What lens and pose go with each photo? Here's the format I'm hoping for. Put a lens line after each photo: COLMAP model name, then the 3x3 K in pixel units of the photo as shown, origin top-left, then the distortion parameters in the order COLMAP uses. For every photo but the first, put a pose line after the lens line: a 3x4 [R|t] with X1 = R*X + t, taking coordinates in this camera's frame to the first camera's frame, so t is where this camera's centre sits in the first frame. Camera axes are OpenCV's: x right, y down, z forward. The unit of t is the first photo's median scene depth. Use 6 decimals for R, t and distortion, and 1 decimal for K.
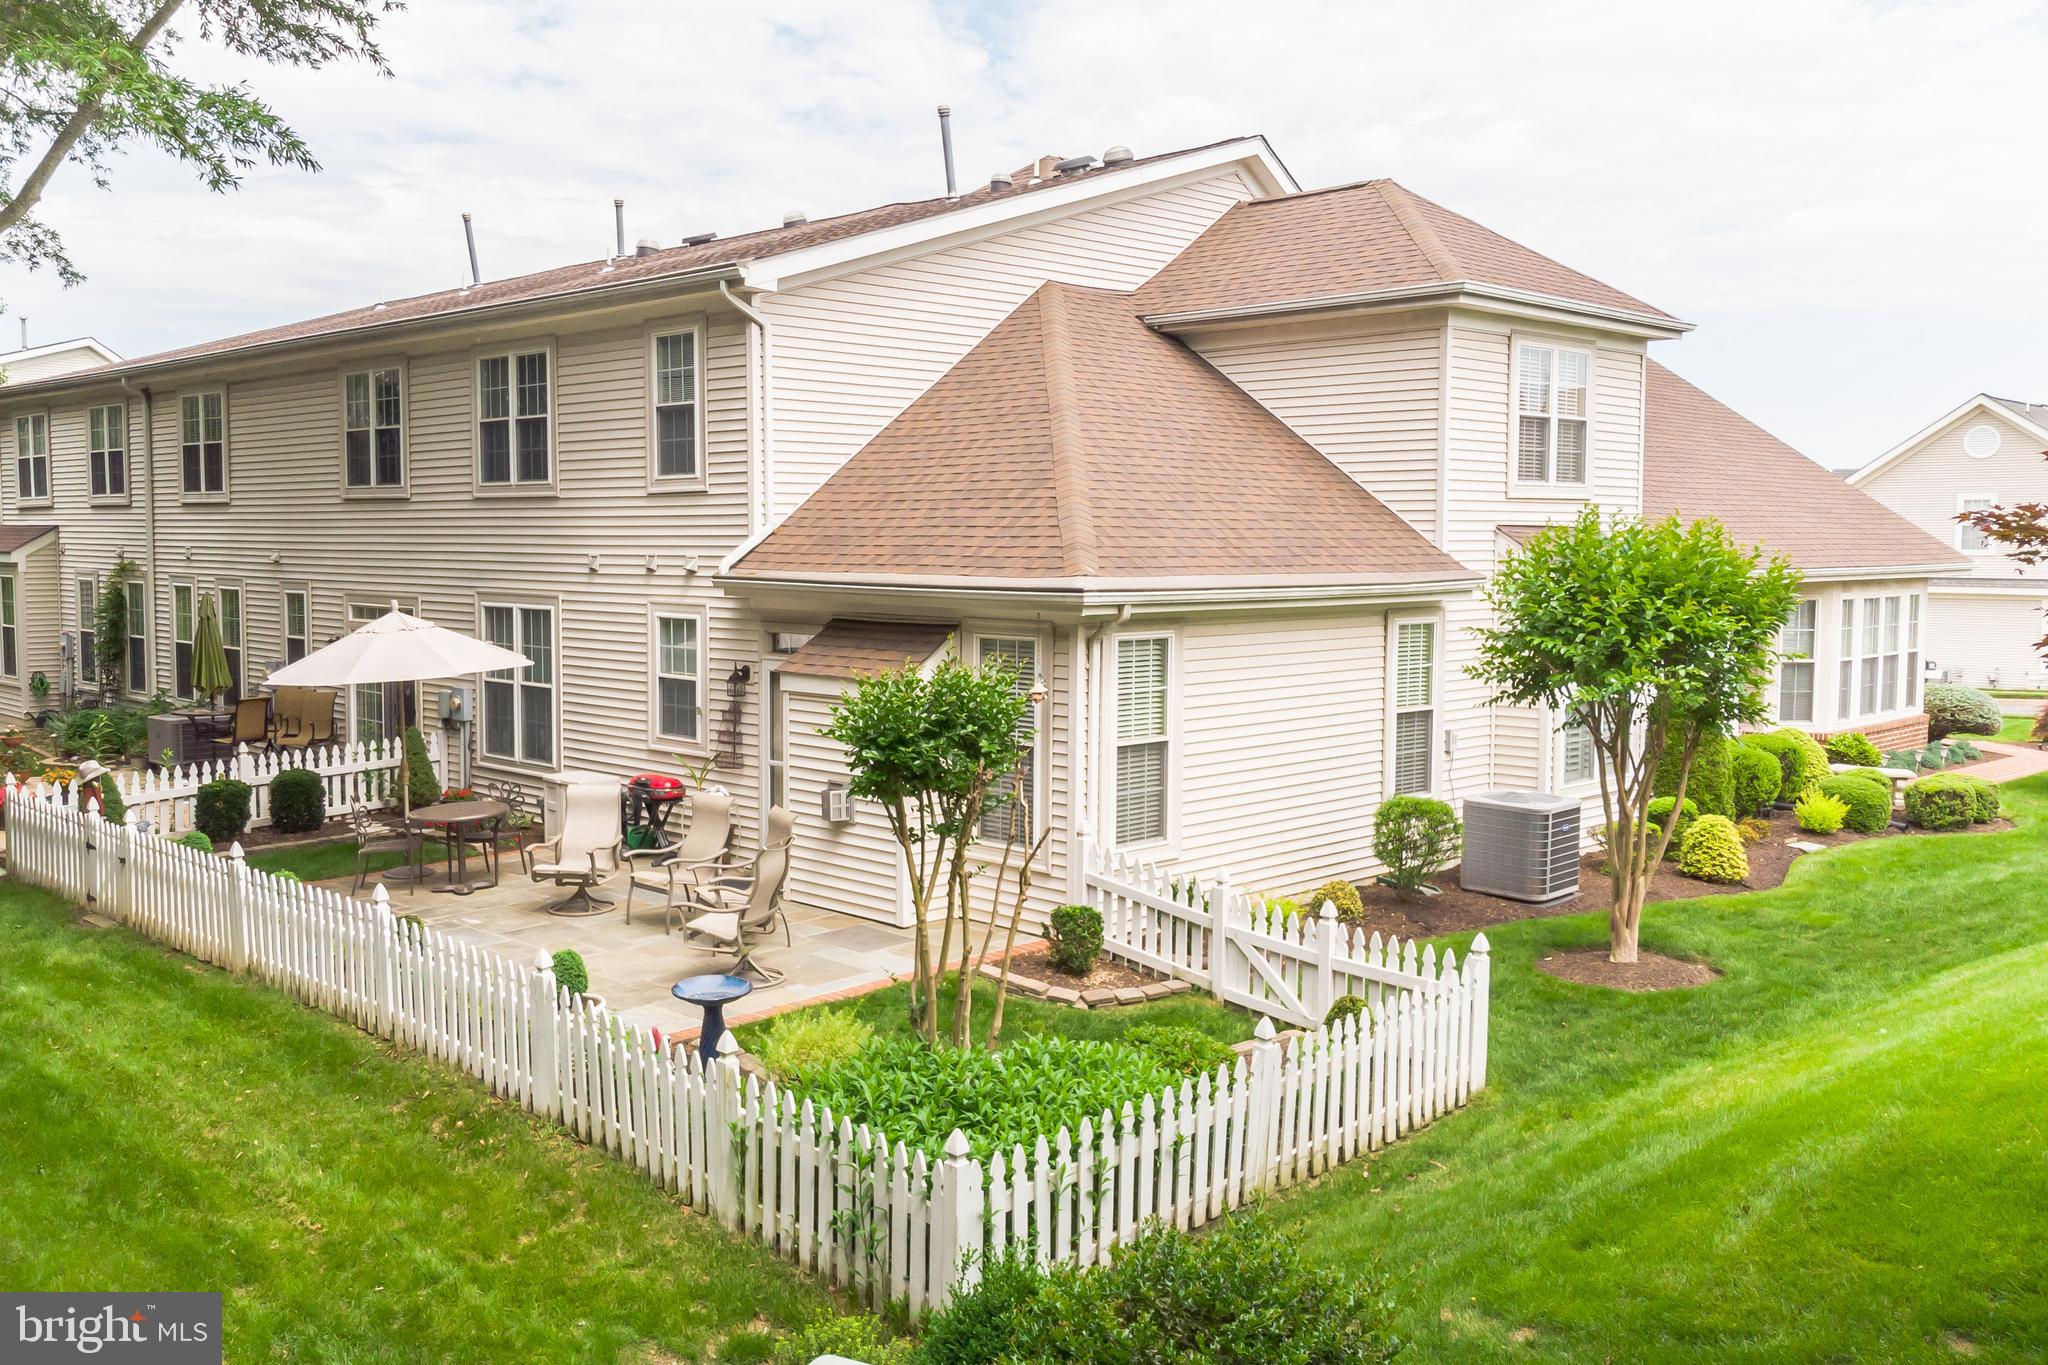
lens RADIAL K [[1825.4, 0, 1018.9], [0, 1825.4, 680.0], [0, 0, 1]] dist [0.002056, -0.015305]
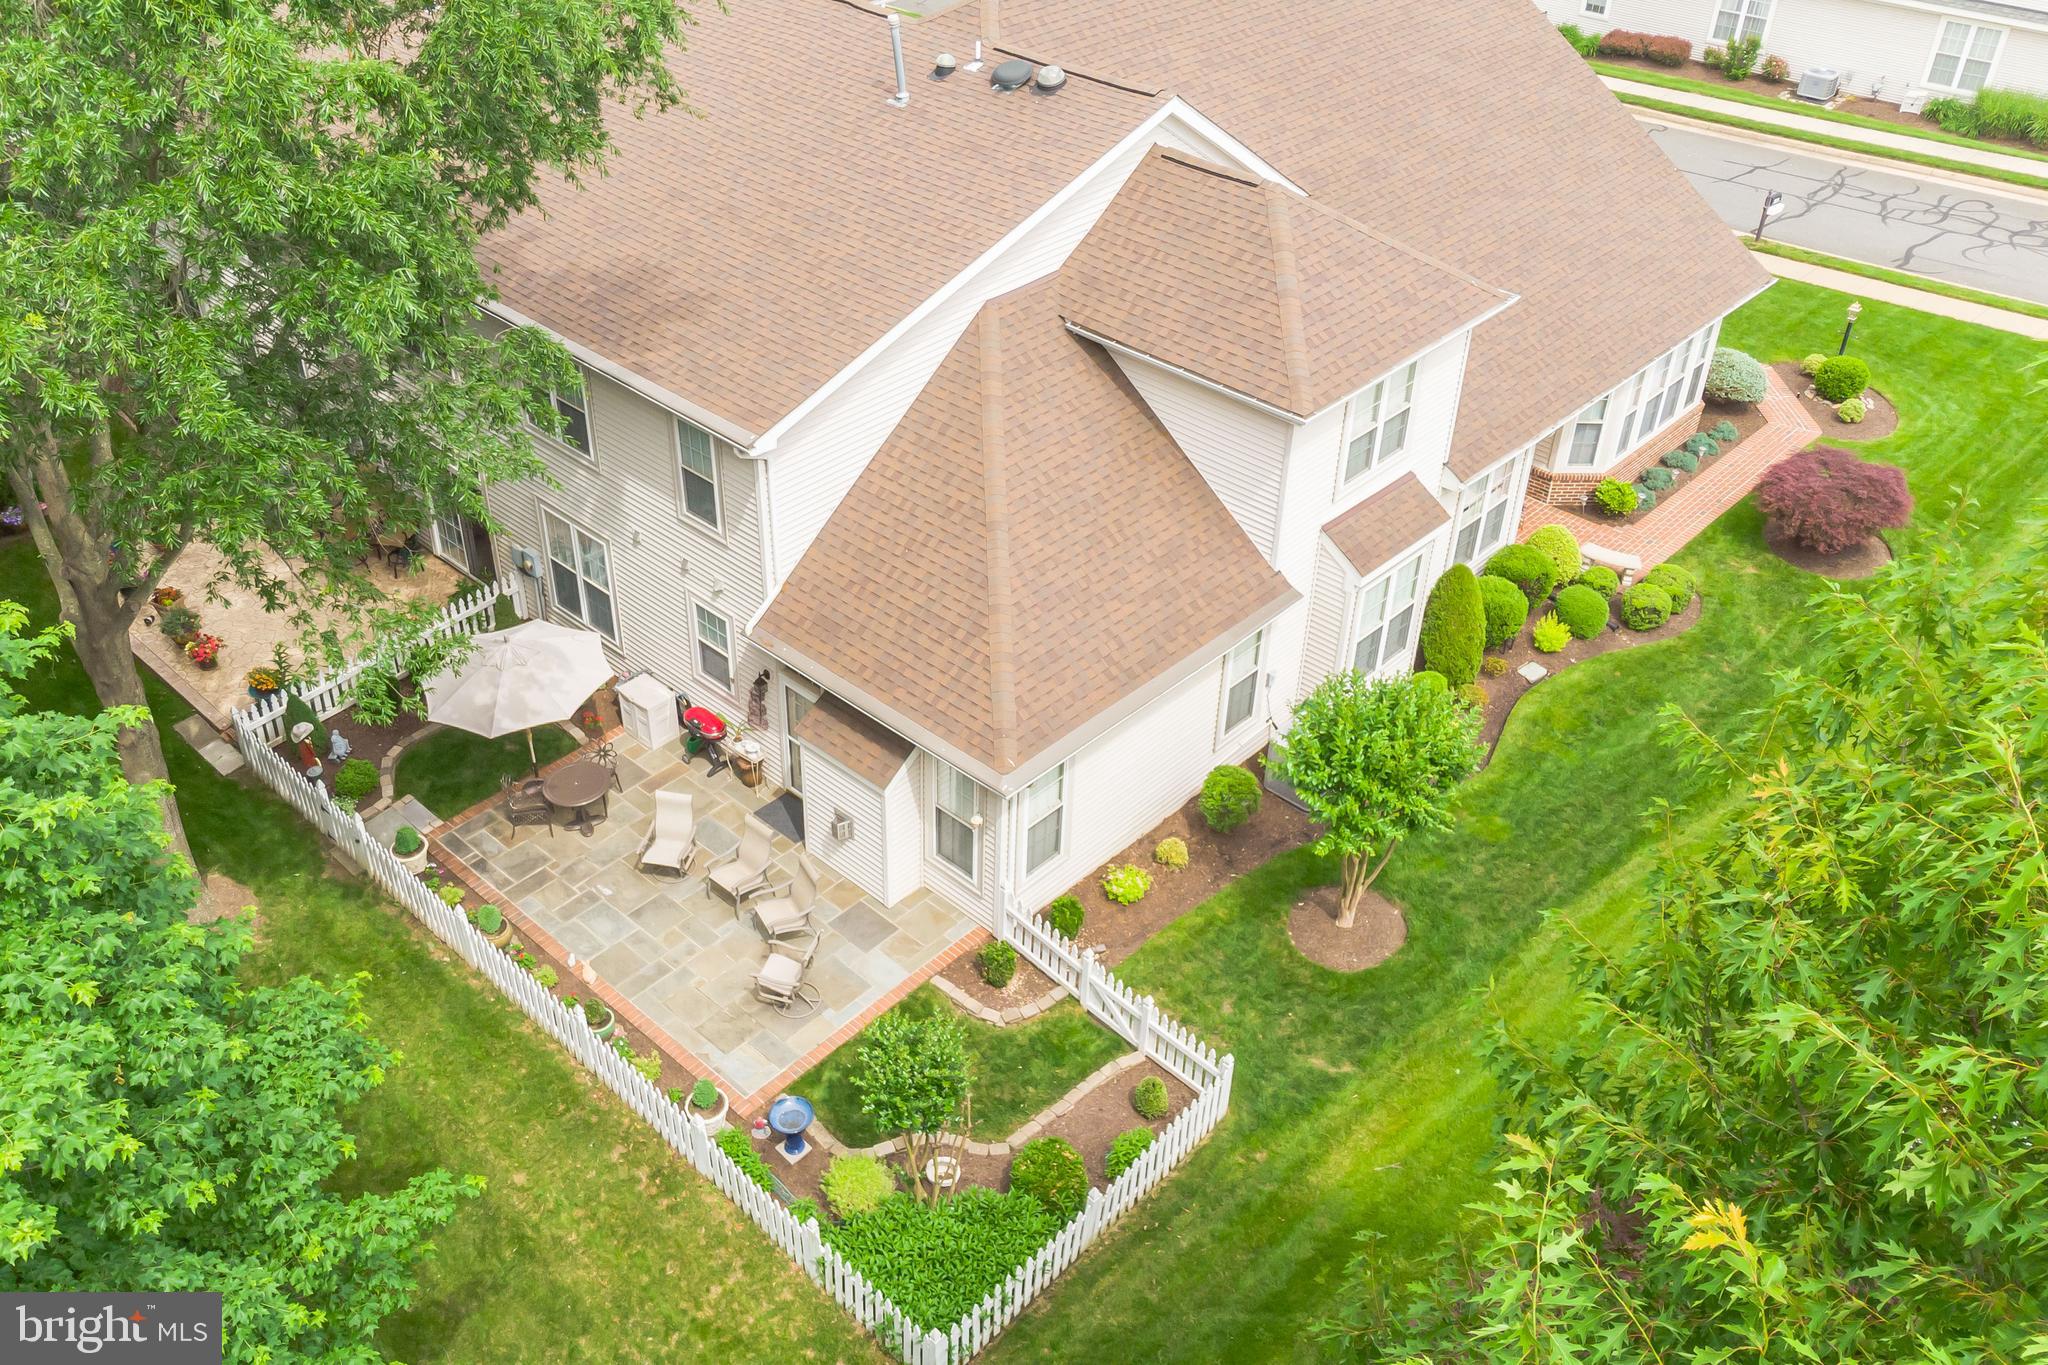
lens RADIAL K [[1825.4, 0, 1023.1], [0, 1825.4, 682.6], [0, 0, 1]] dist [0.002056, -0.015305]
pose [[0.999272, 0.000104, 0.038159, -0.006797], [-0.020443, 0.845850, 0.533029, -0.713083], [-0.032221, -0.533420, 0.845236, -0.179062]]
